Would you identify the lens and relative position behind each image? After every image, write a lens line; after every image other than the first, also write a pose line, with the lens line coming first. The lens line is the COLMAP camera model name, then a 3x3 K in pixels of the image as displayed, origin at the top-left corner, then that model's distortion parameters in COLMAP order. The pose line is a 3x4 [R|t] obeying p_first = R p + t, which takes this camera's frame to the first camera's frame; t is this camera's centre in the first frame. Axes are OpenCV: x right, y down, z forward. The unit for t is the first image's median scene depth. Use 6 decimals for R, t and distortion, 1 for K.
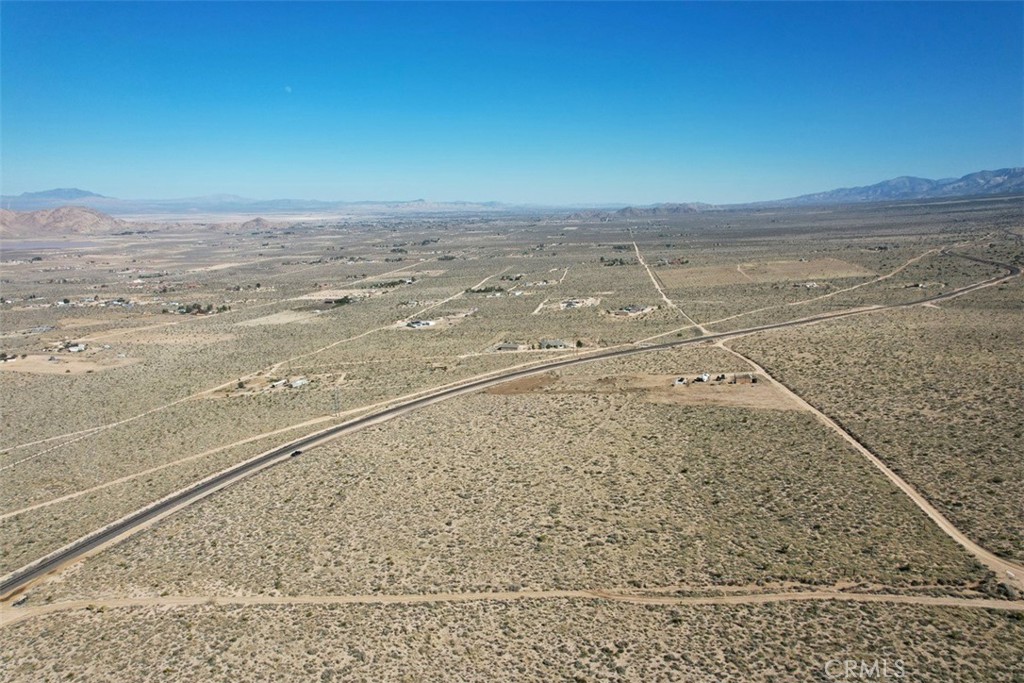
lens RADIAL K [[655.6, 0, 514.0], [0, 655.6, 340.3], [0, 0, 1]] dist [-0.077905, 0.069328]
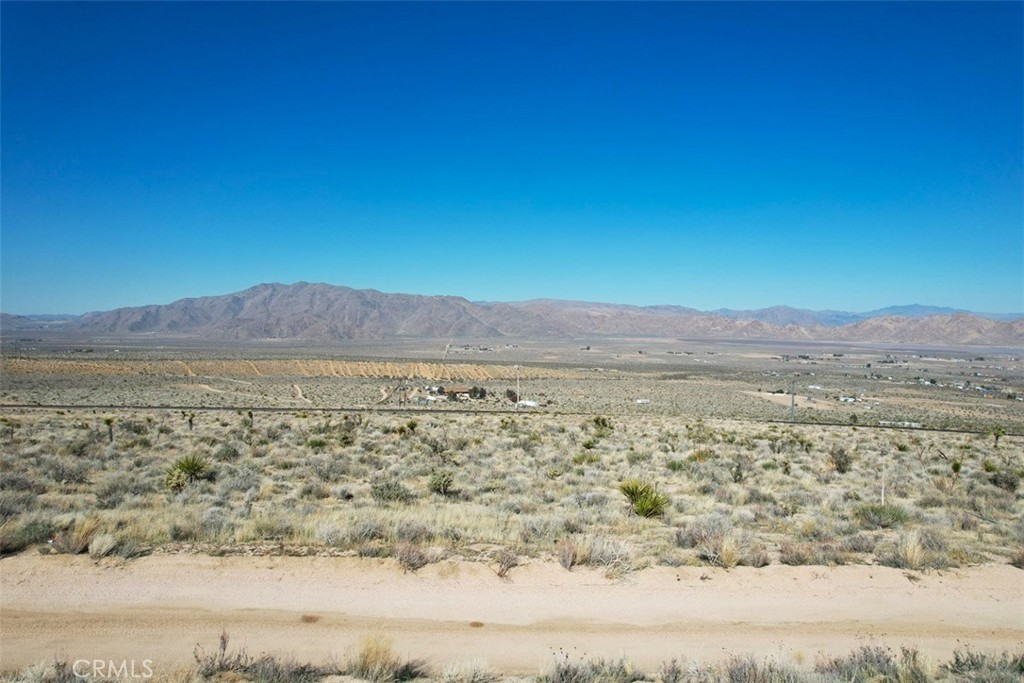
lens RADIAL K [[655.6, 0, 514.2], [0, 655.6, 341.0], [0, 0, 1]] dist [-0.077905, 0.069328]
pose [[0.244745, 0.036727, -0.968892, 0.092548], [-0.209729, 0.977630, -0.015920, 0.028174], [0.946633, 0.207101, 0.246973, 0.141360]]
